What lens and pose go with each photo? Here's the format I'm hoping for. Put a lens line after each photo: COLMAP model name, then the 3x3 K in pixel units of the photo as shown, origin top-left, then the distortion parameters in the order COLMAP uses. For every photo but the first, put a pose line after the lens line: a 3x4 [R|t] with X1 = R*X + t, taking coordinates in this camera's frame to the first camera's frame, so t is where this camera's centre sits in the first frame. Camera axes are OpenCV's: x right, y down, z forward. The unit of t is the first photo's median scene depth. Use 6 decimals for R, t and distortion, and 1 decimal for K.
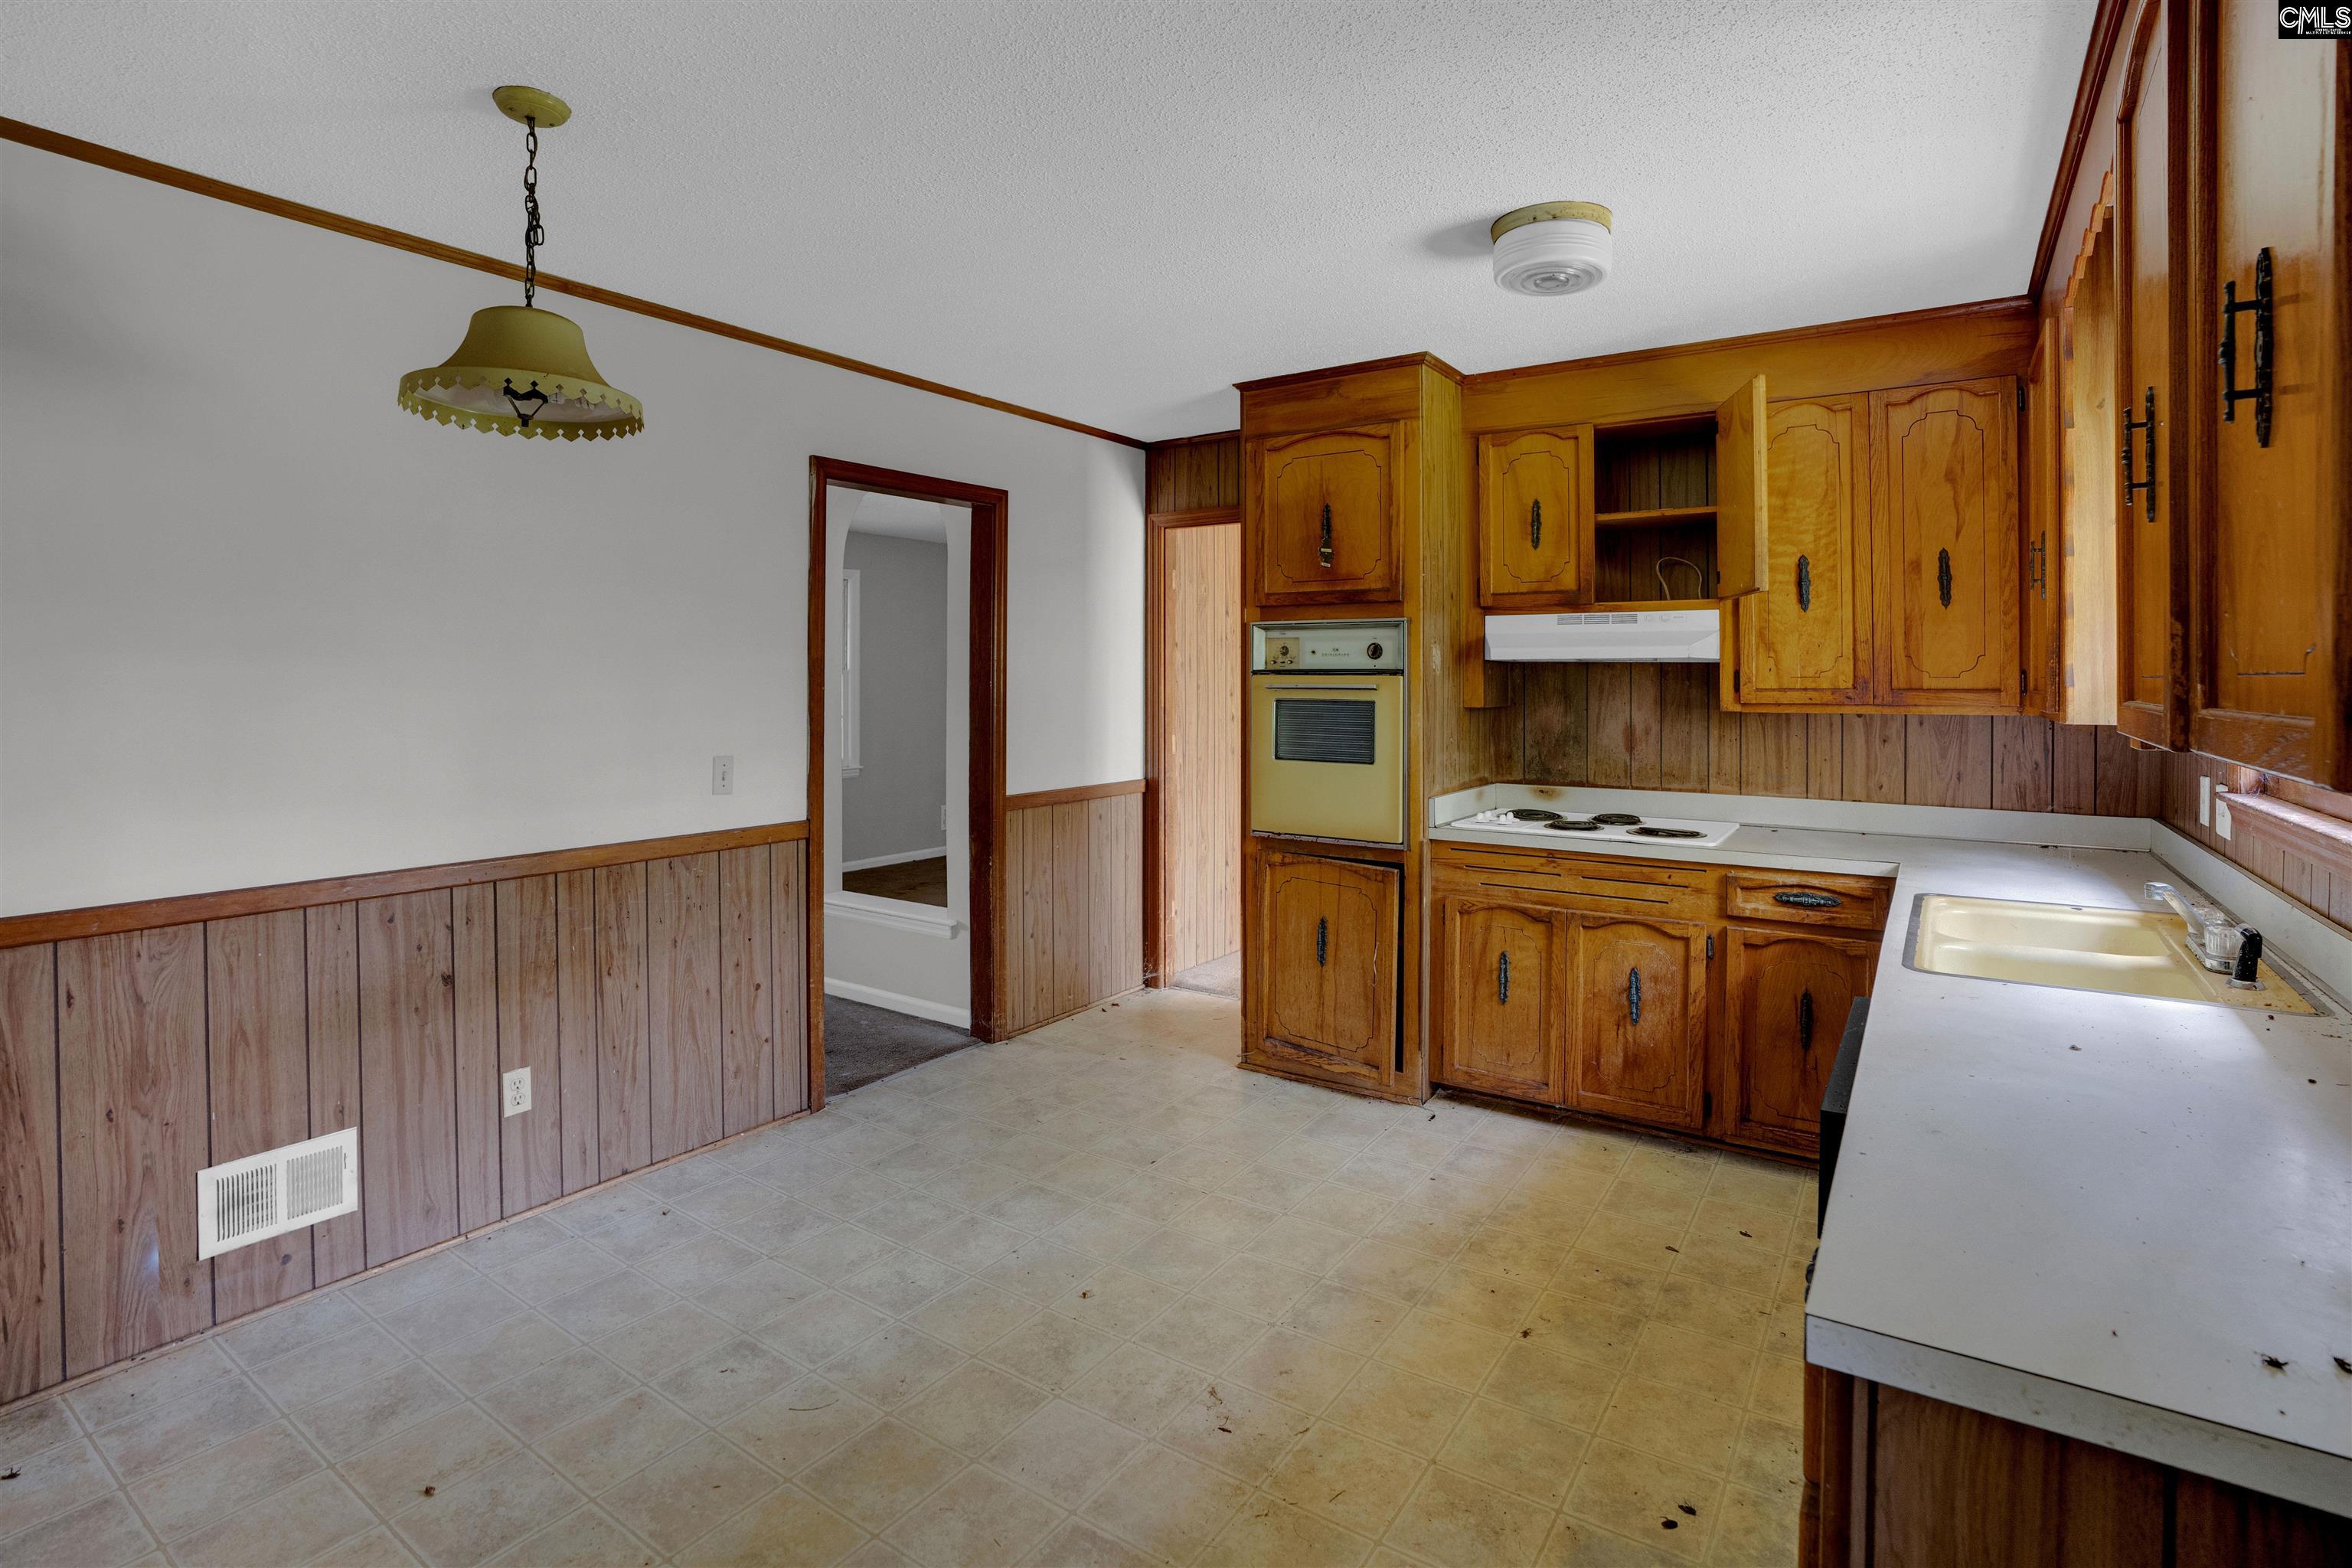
lens RADIAL K [[1198.3, 0, 1173.9], [0, 1198.3, 698.0], [0, 0, 1]] dist [-0.004645, 0.000316]
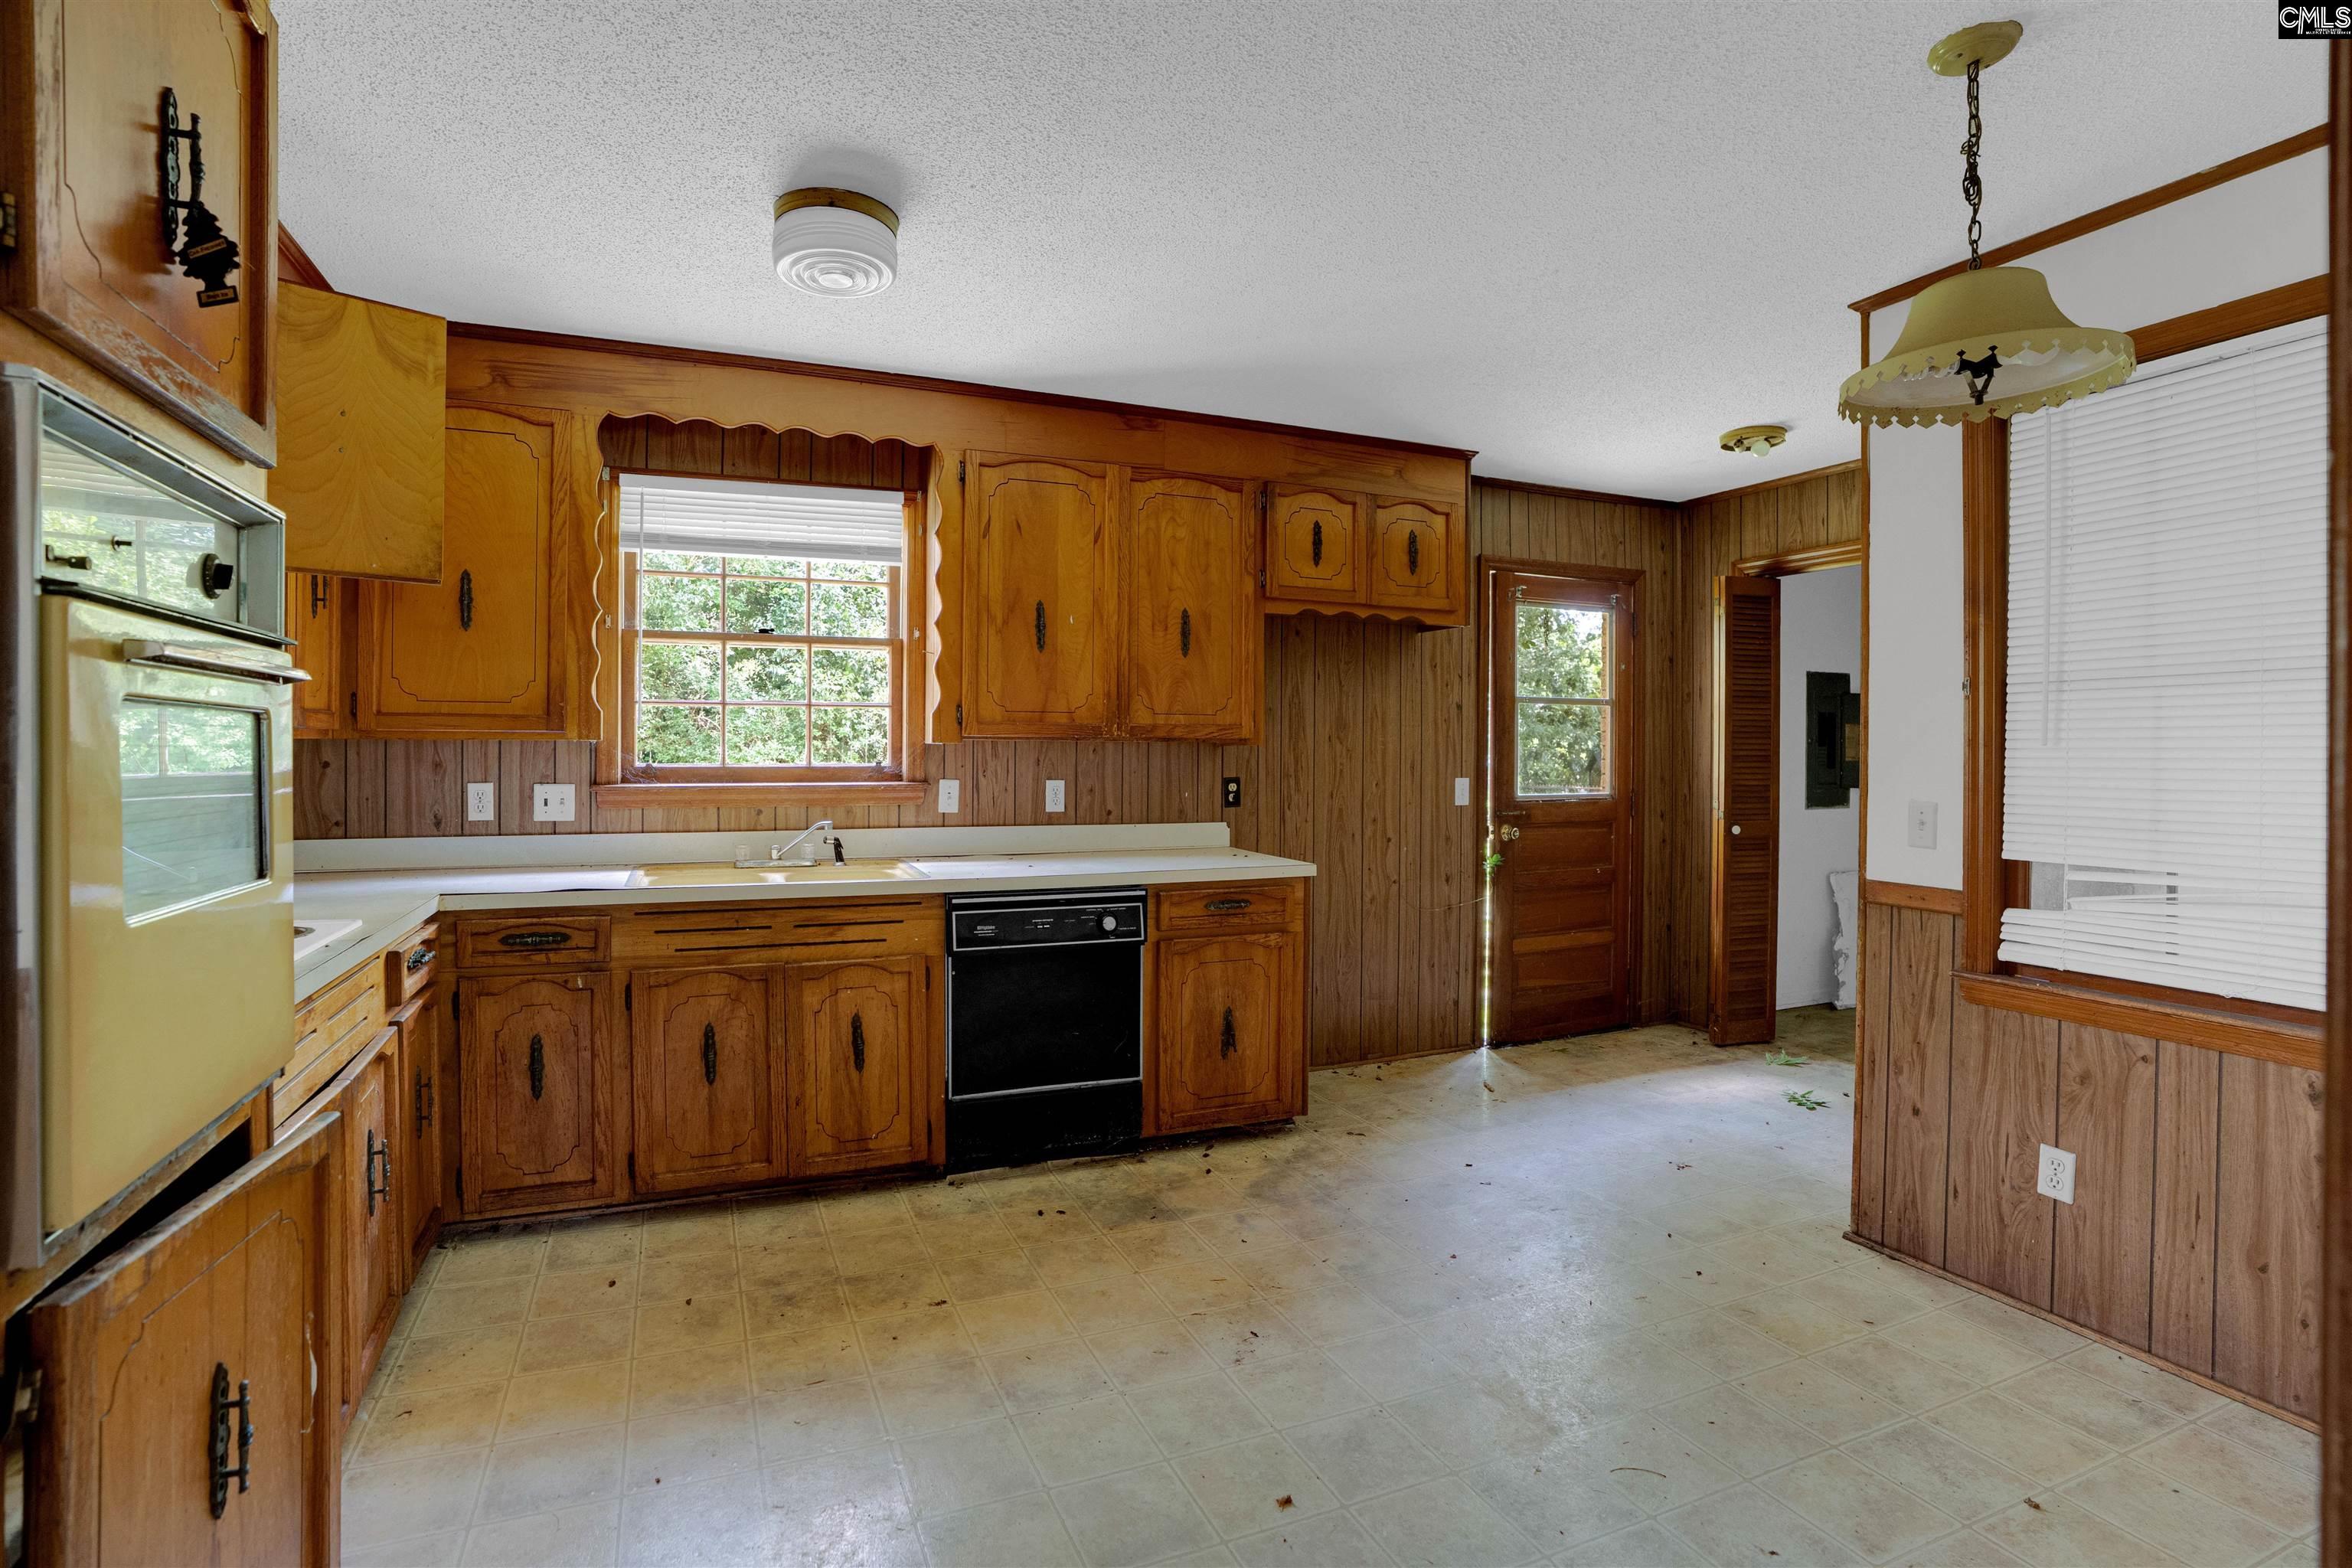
lens RADIAL K [[1090.0, 0, 1129.4], [0, 1090.0, 769.6], [0, 0, 1]] dist [-0.023242, 0.000486]
pose [[-0.835149, -0.016514, 0.549776, -0.262282], [0.005779, 0.999231, 0.038794, 0.008479], [-0.549994, 0.035576, -0.834411, 1.179755]]
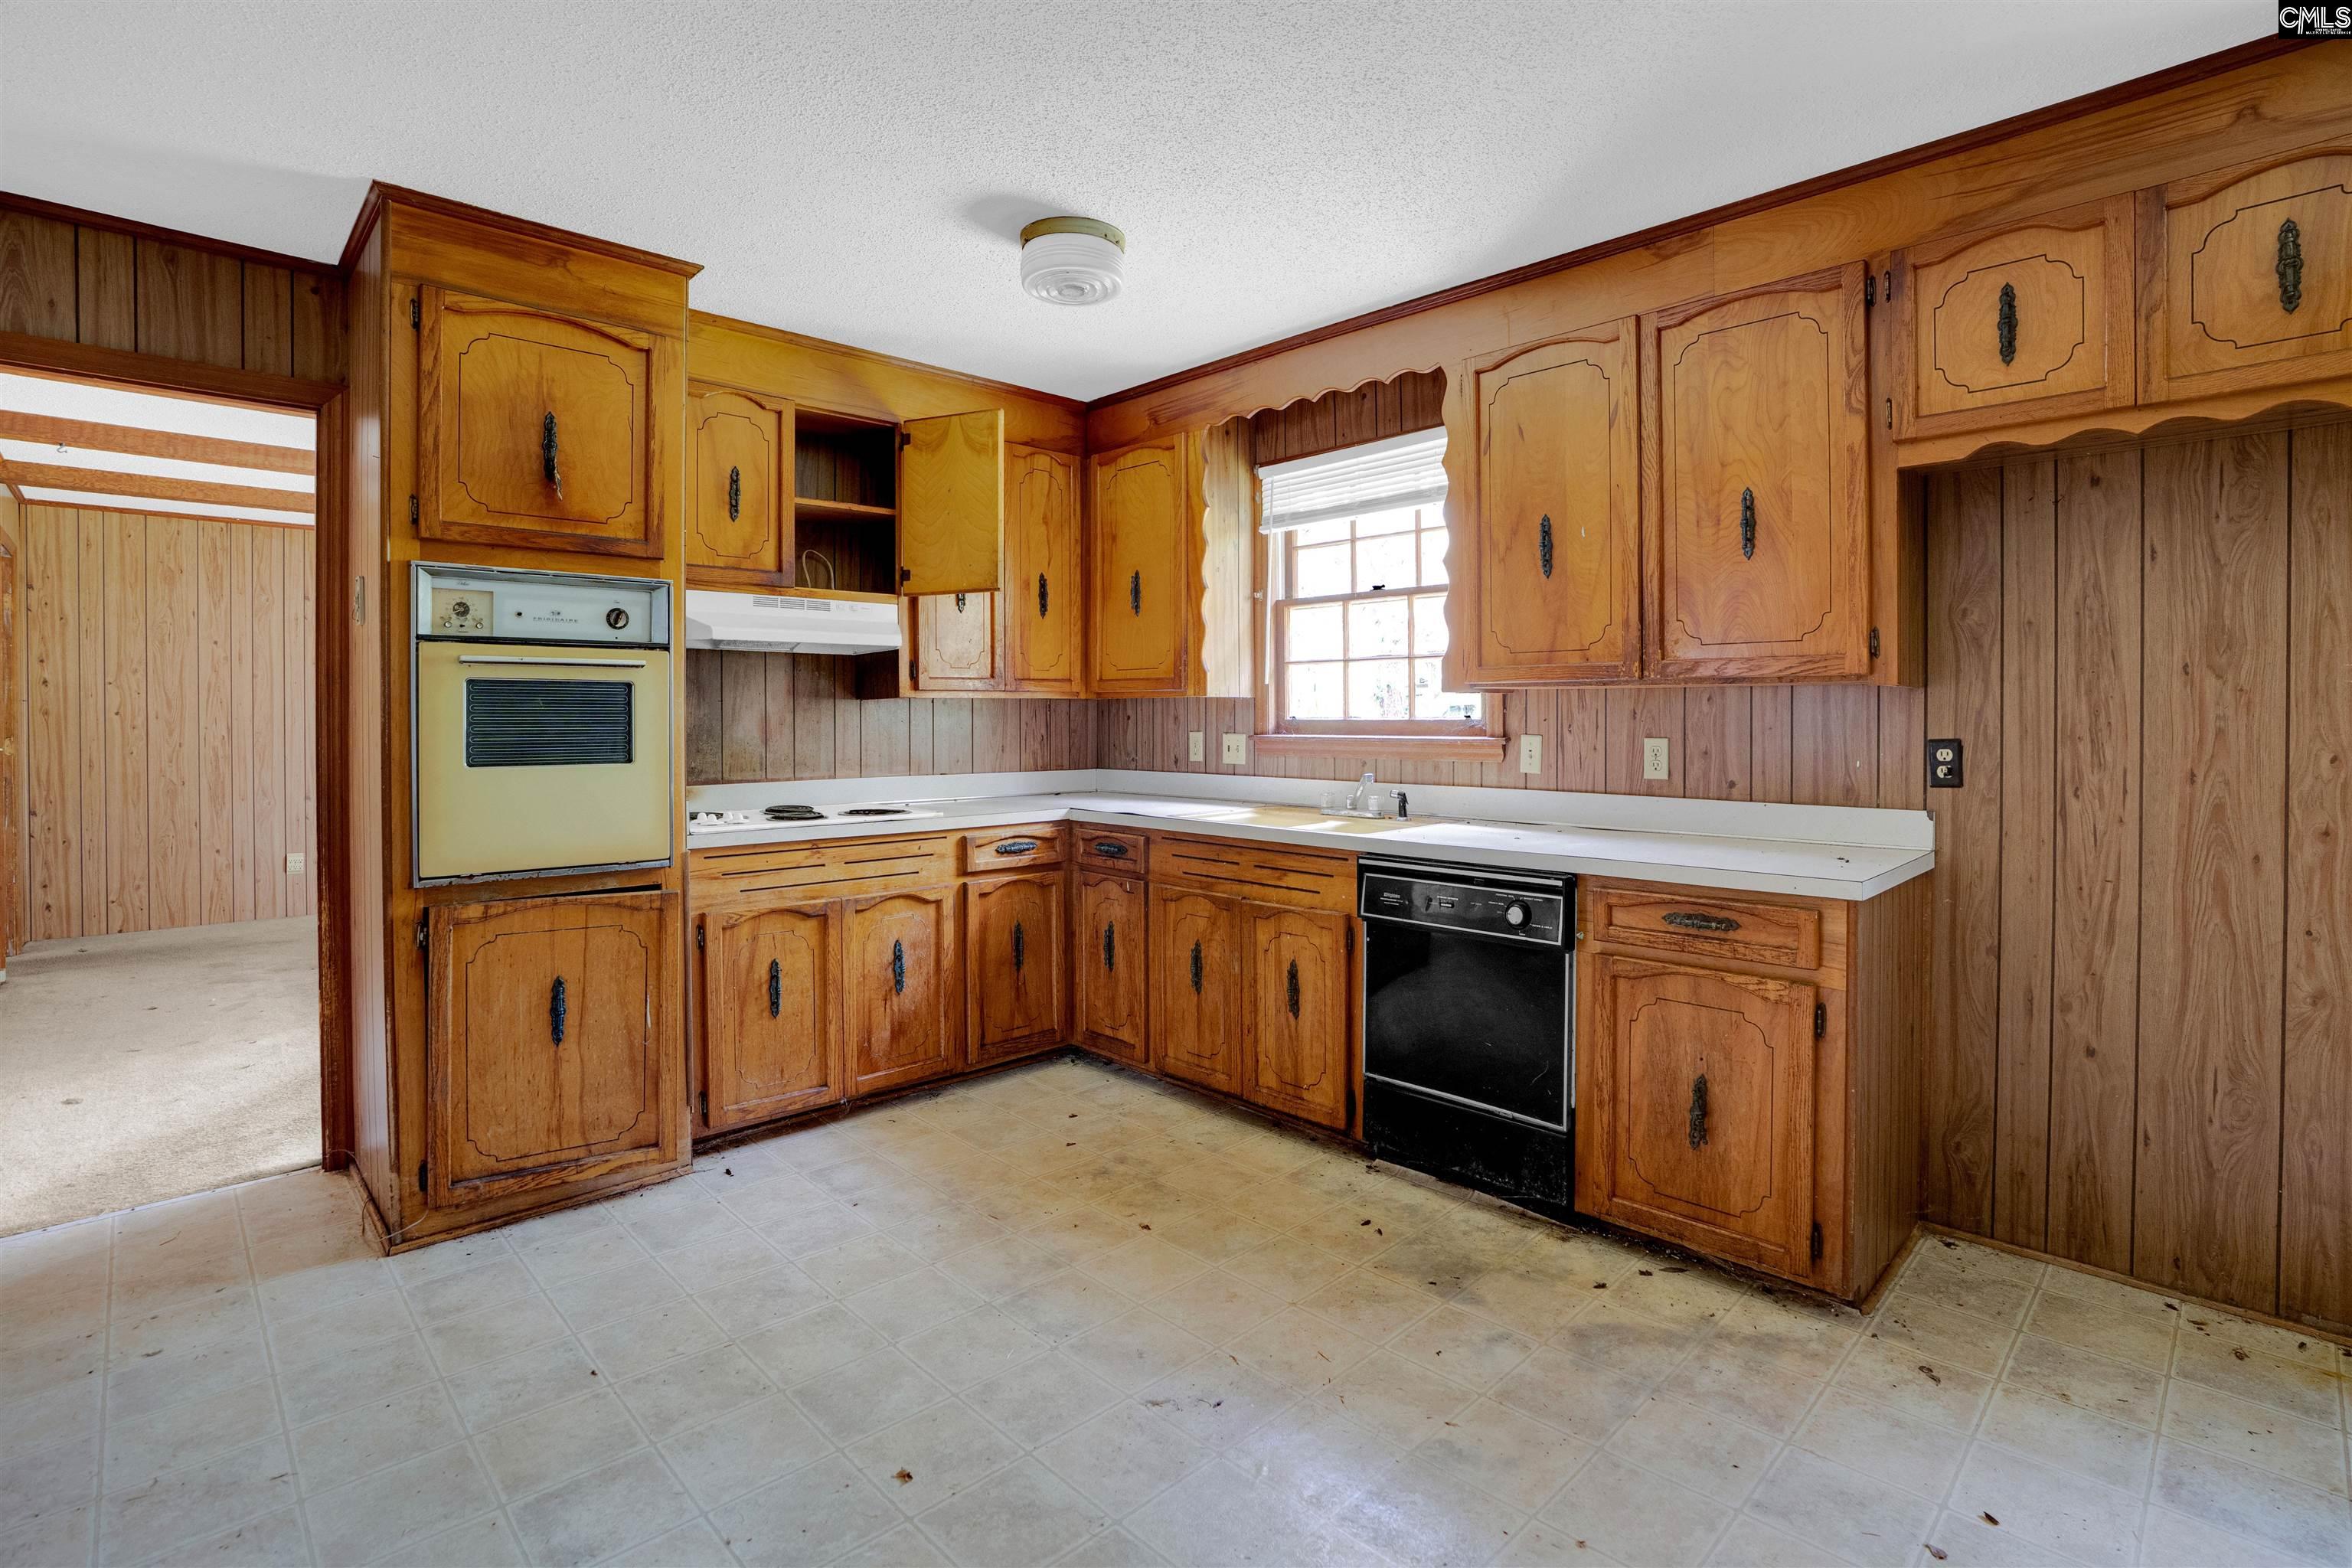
lens RADIAL K [[1167.5, 0, 1259.6], [0, 1167.5, 727.4], [0, 0, 1]] dist [-0.038362, 0.027904]
pose [[0.164861, -0.011532, 0.986249, -0.526812], [0.024394, 0.999673, 0.007611, 0.037534], [-0.986015, 0.022804, 0.165089, 0.485677]]
